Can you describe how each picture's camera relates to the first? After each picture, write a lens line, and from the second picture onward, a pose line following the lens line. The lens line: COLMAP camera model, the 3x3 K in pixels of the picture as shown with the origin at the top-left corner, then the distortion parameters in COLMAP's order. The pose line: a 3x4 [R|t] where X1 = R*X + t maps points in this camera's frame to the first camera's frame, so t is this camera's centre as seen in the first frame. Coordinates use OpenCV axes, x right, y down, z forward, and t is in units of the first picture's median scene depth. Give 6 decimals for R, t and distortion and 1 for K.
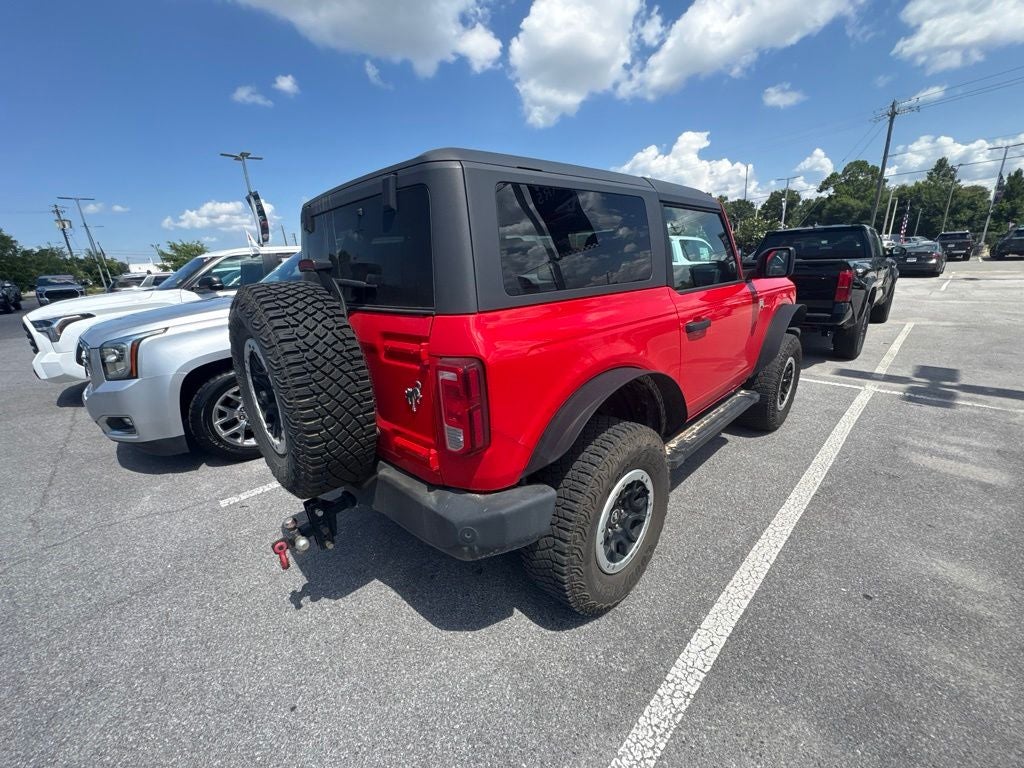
lens RADIAL K [[405.7, 0, 511.8], [0, 405.7, 384.4], [0, 0, 1]] dist [-0.000635, -0.000151]
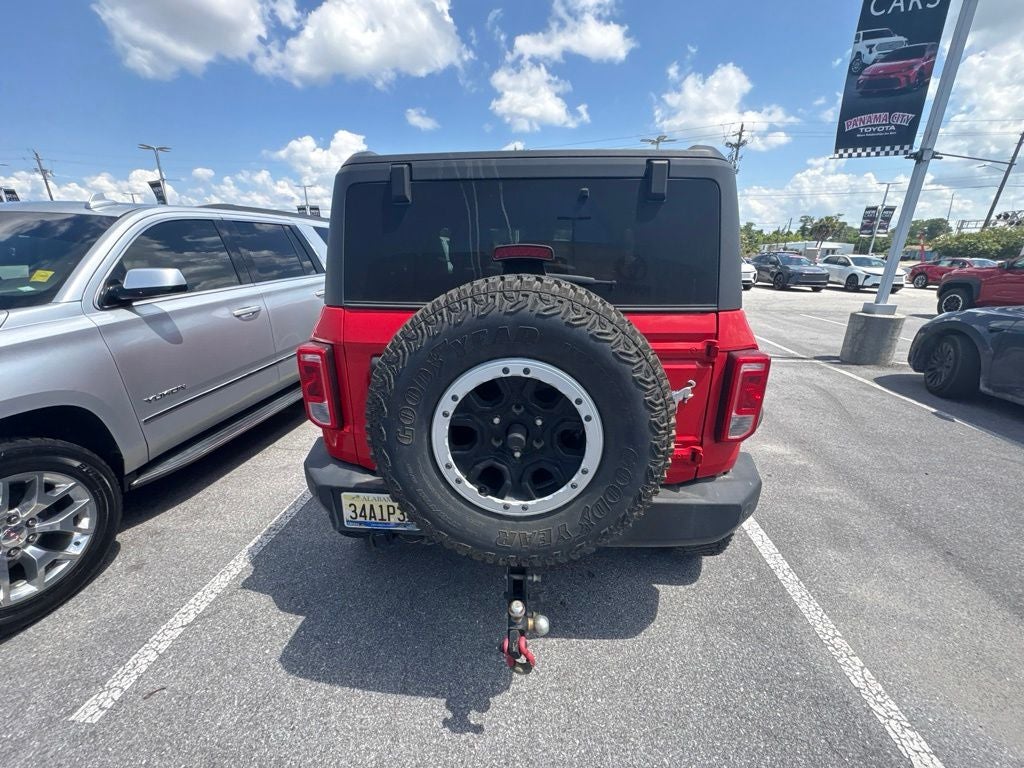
lens RADIAL K [[406.3, 0, 511.3], [0, 406.3, 383.7], [0, 0, 1]] dist [-0.000905, -0.000402]
pose [[0.748046, -0.152626, 0.645858, -0.830686], [0.151406, 0.986779, 0.057829, -0.085002], [-0.646145, 0.054528, 0.761265, 0.373438]]
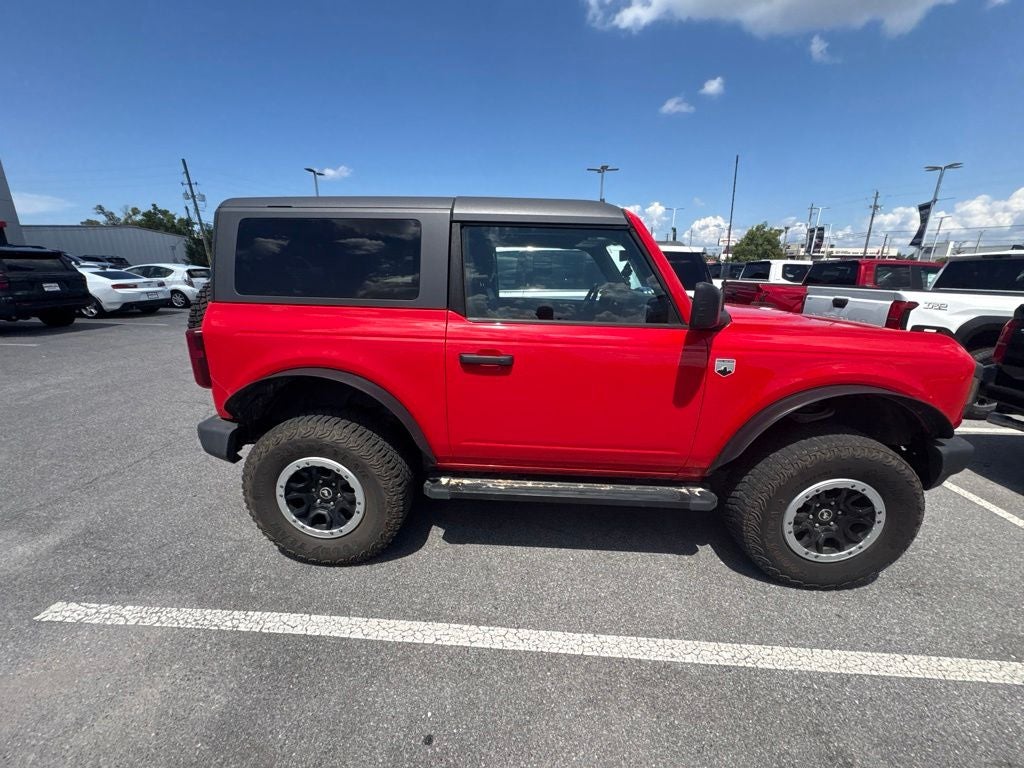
lens RADIAL K [[407.7, 0, 512.3], [0, 407.7, 384.4], [0, 0, 1]] dist [0.000368, -0.000120]
pose [[0.676867, 0.260354, -0.688525, 1.236806], [-0.261706, 0.959365, 0.105494, -0.222818], [0.688012, 0.108786, 0.717499, 0.446345]]
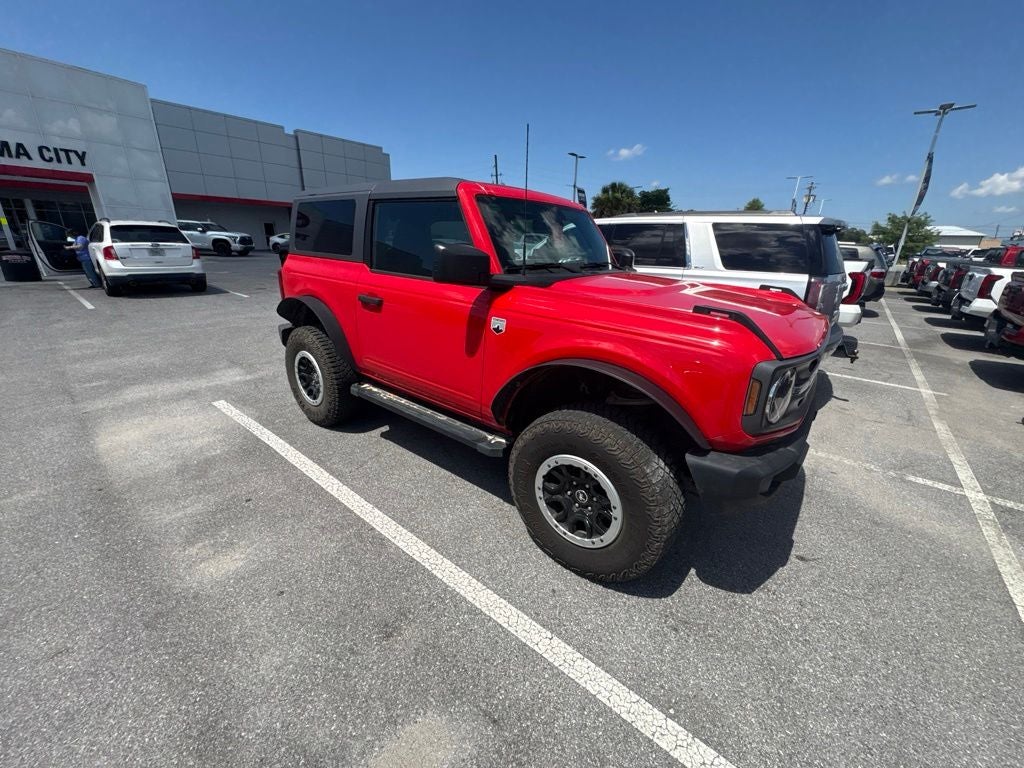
lens RADIAL K [[409.2, 0, 511.6], [0, 409.2, 381.7], [0, 0, 1]] dist [0.000424, -0.000070]
pose [[0.118649, 0.375367, -0.919251, 1.931436], [-0.326100, 0.889169, 0.320993, -0.512552], [0.937860, 0.261682, 0.227906, 1.300414]]
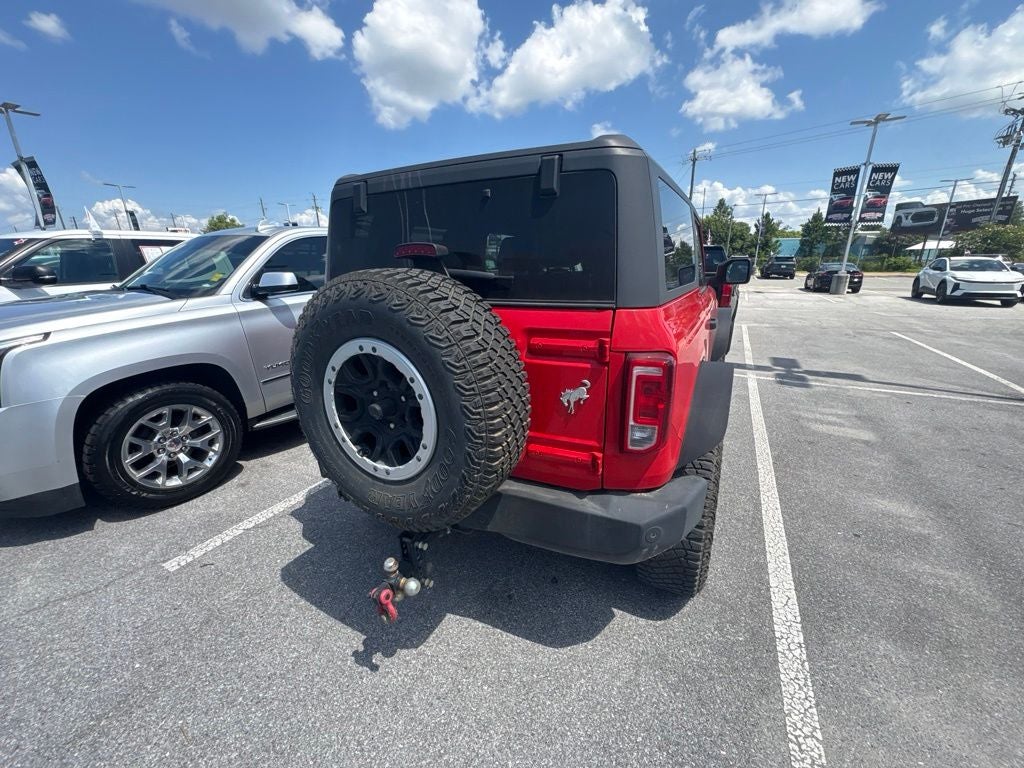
lens RADIAL K [[405.8, 0, 511.3], [0, 405.8, 384.2], [0, 0, 1]] dist [-0.000117, -0.000436]
pose [[0.946070, -0.052127, 0.319742, -0.483957], [0.056808, 0.998371, -0.005325, -0.002547], [-0.318944, 0.023202, 0.947490, 0.121329]]
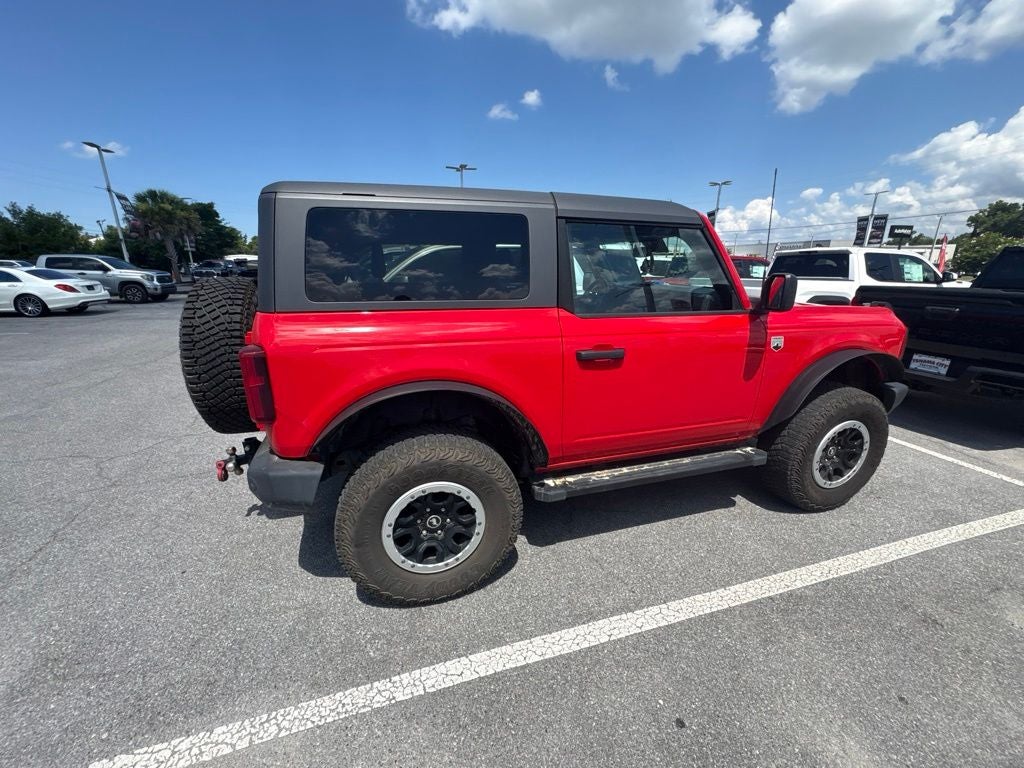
lens RADIAL K [[407.3, 0, 513.2], [0, 407.3, 384.3], [0, 0, 1]] dist [0.000359, -0.000056]
pose [[0.891359, 0.173398, -0.418822, 0.744140], [-0.174983, 0.983951, 0.034962, -0.086307], [0.418162, 0.042123, 0.907395, 0.110585]]
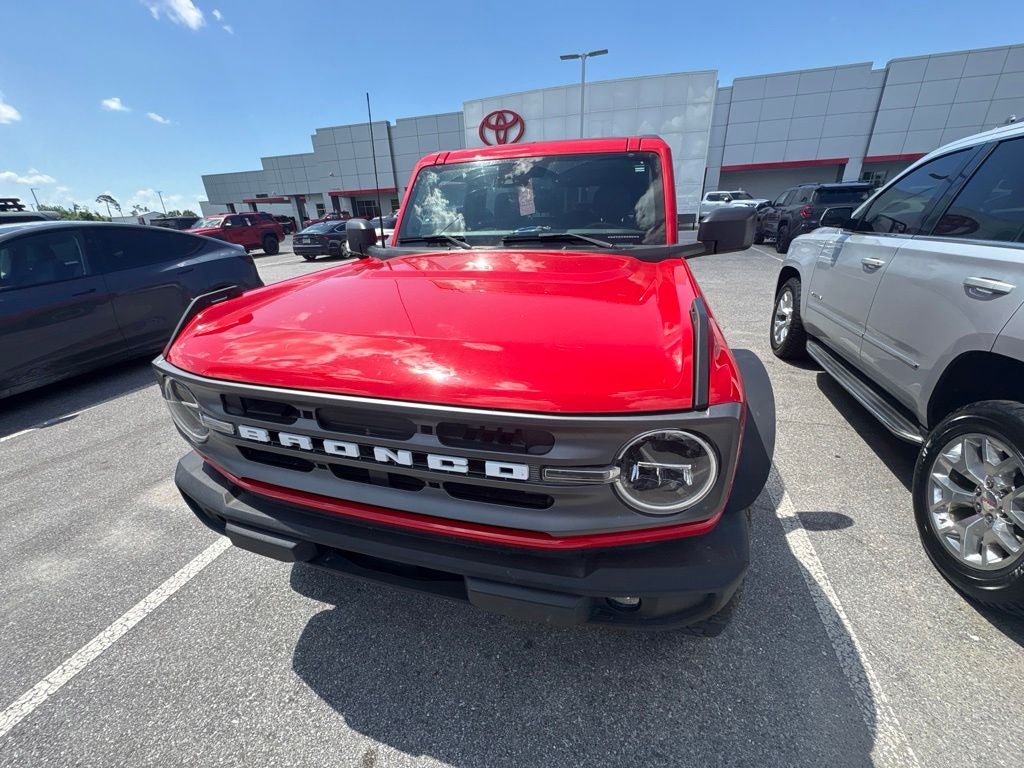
lens RADIAL K [[405.7, 0, 511.8], [0, 405.7, 384.4], [0, 0, 1]] dist [-0.000635, -0.000151]
pose [[-0.865358, 0.273030, -0.420251, 1.108922], [-0.067024, 0.767980, 0.636957, -0.856251], [0.496653, 0.579363, -0.646277, 2.577243]]
